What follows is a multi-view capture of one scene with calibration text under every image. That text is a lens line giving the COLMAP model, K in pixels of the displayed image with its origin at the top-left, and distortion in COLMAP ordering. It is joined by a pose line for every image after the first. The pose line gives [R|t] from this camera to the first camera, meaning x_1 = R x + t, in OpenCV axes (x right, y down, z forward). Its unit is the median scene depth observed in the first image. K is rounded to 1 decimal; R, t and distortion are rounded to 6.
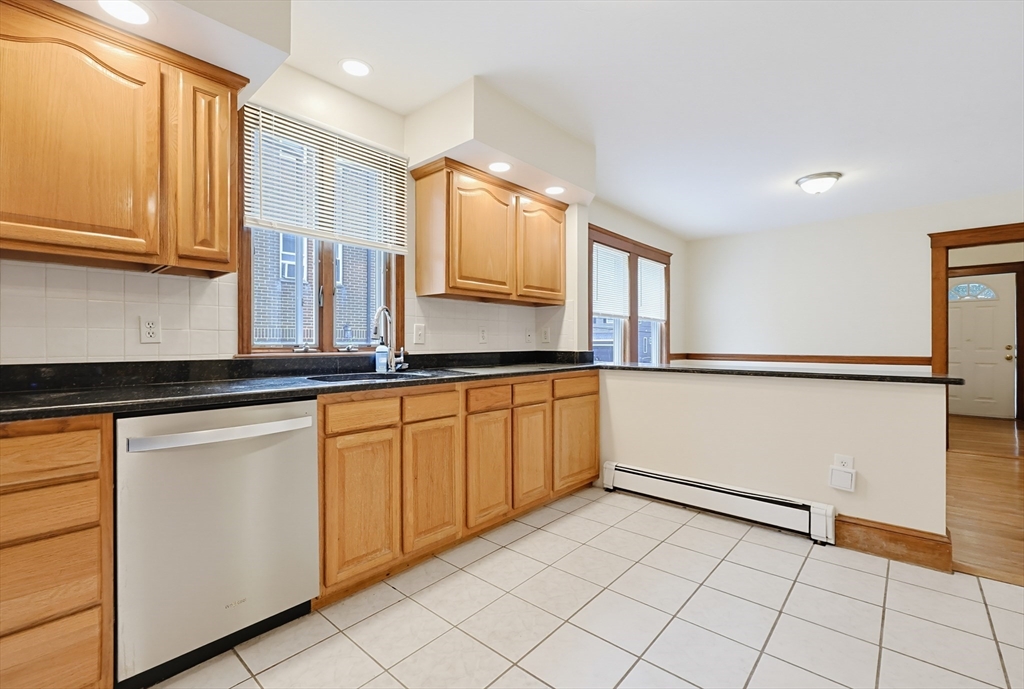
lens RADIAL K [[445.6, 0, 516.8], [0, 445.6, 341.2], [0, 0, 1]] dist [-0.000946, 0.000255]
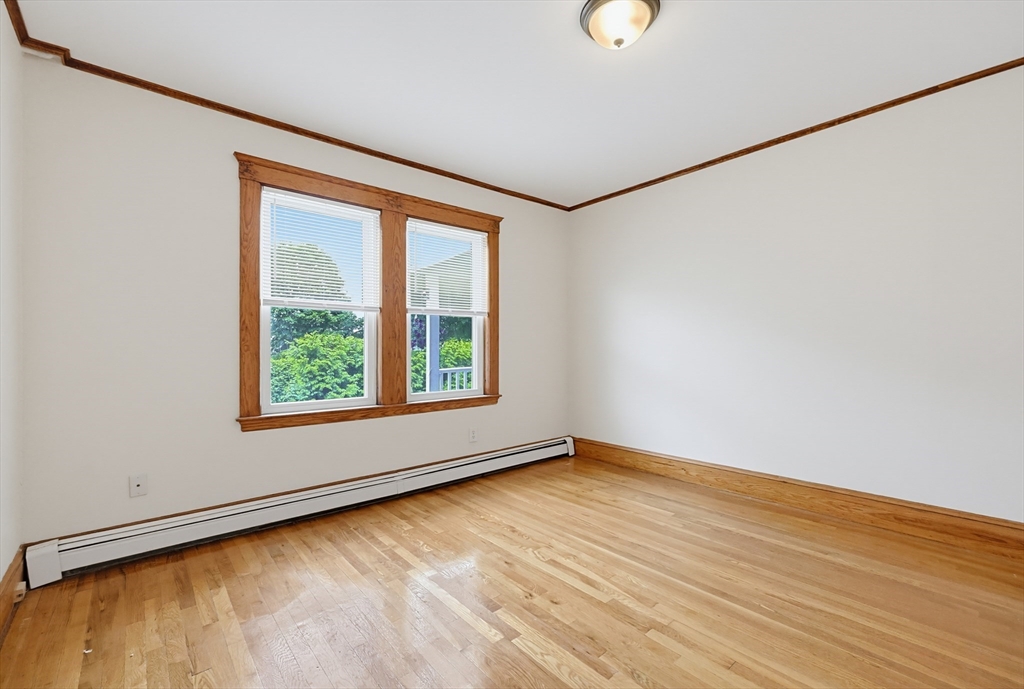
lens RADIAL K [[442.7, 0, 513.9], [0, 442.7, 347.7], [0, 0, 1]] dist [-0.000974, 0.000148]
pose [[0.992457, -0.004487, -0.122508, 0.960223], [0.005205, 0.999971, 0.005549, 0.001813], [0.122480, -0.006145, 0.992452, 0.686209]]
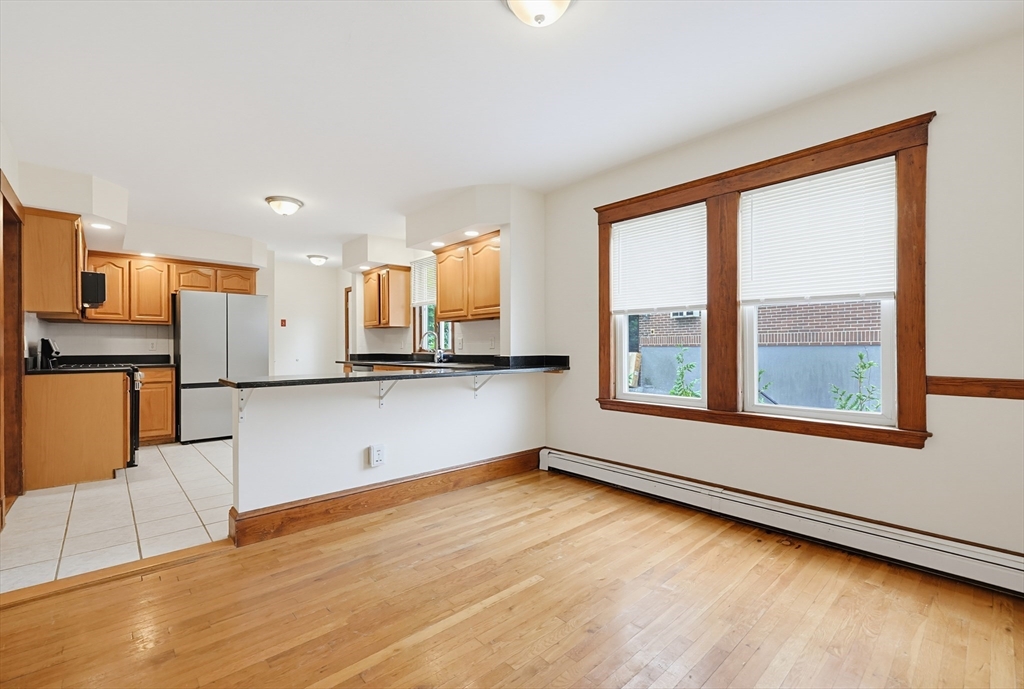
lens RADIAL K [[442.7, 0, 513.9], [0, 442.7, 347.7], [0, 0, 1]] dist [-0.000974, 0.000148]
pose [[-0.093615, 0.001470, -0.995607, 1.605488], [0.007727, 0.999970, 0.000750, 0.001295], [0.995579, -0.007623, -0.093623, 1.440562]]
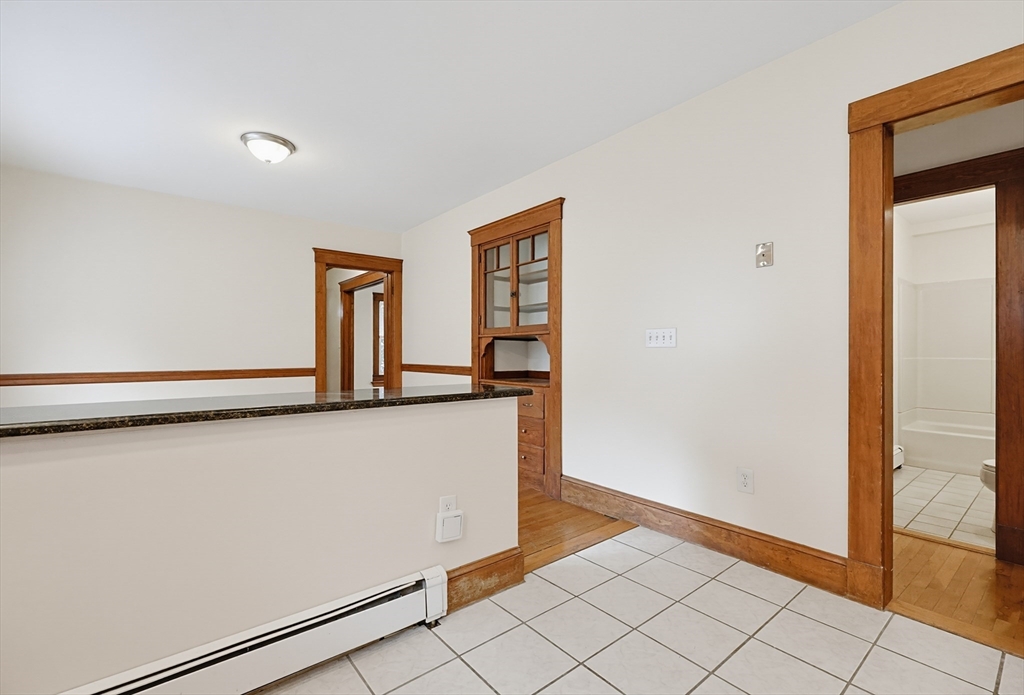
lens RADIAL K [[449.2, 0, 510.8], [0, 449.2, 354.3], [0, 0, 1]] dist [-0.001124, -0.000185]
pose [[0.160510, -0.002793, 0.987030, -0.035196], [-0.003441, 0.999988, 0.003389, -0.000906], [-0.987028, -0.003940, 0.160498, 0.649887]]
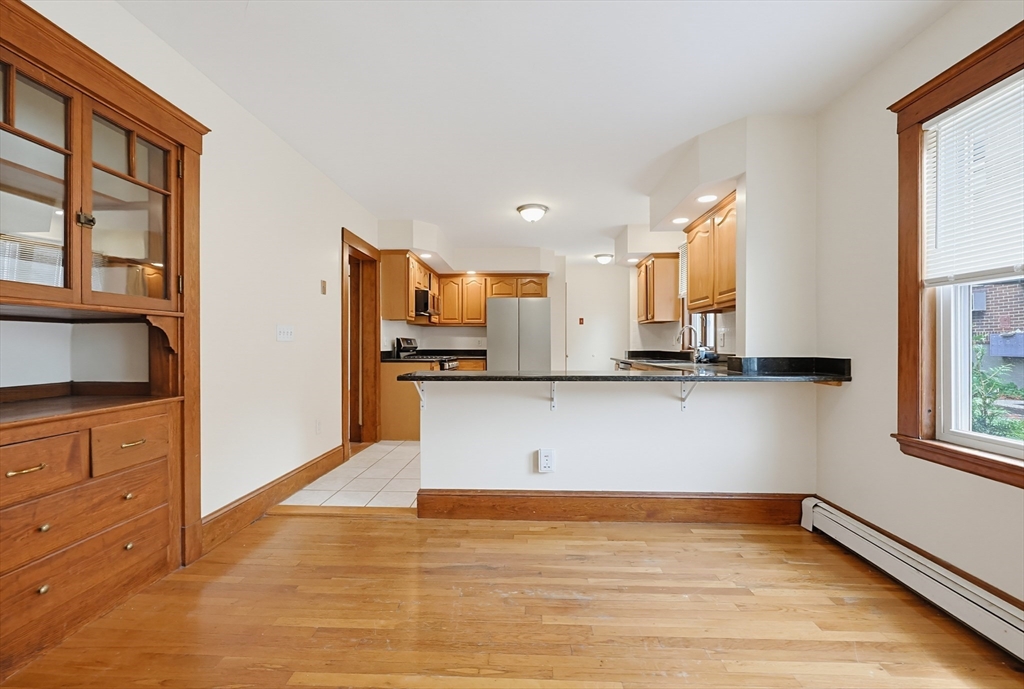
lens RADIAL K [[440.4, 0, 514.8], [0, 440.4, 345.4], [0, 0, 1]] dist [-0.000877, -0.000116]
pose [[-0.766831, 0.003697, -0.641838, 1.255305], [0.004907, 0.999988, -0.000103, -0.000534], [0.641830, -0.003228, -0.766840, 1.729966]]
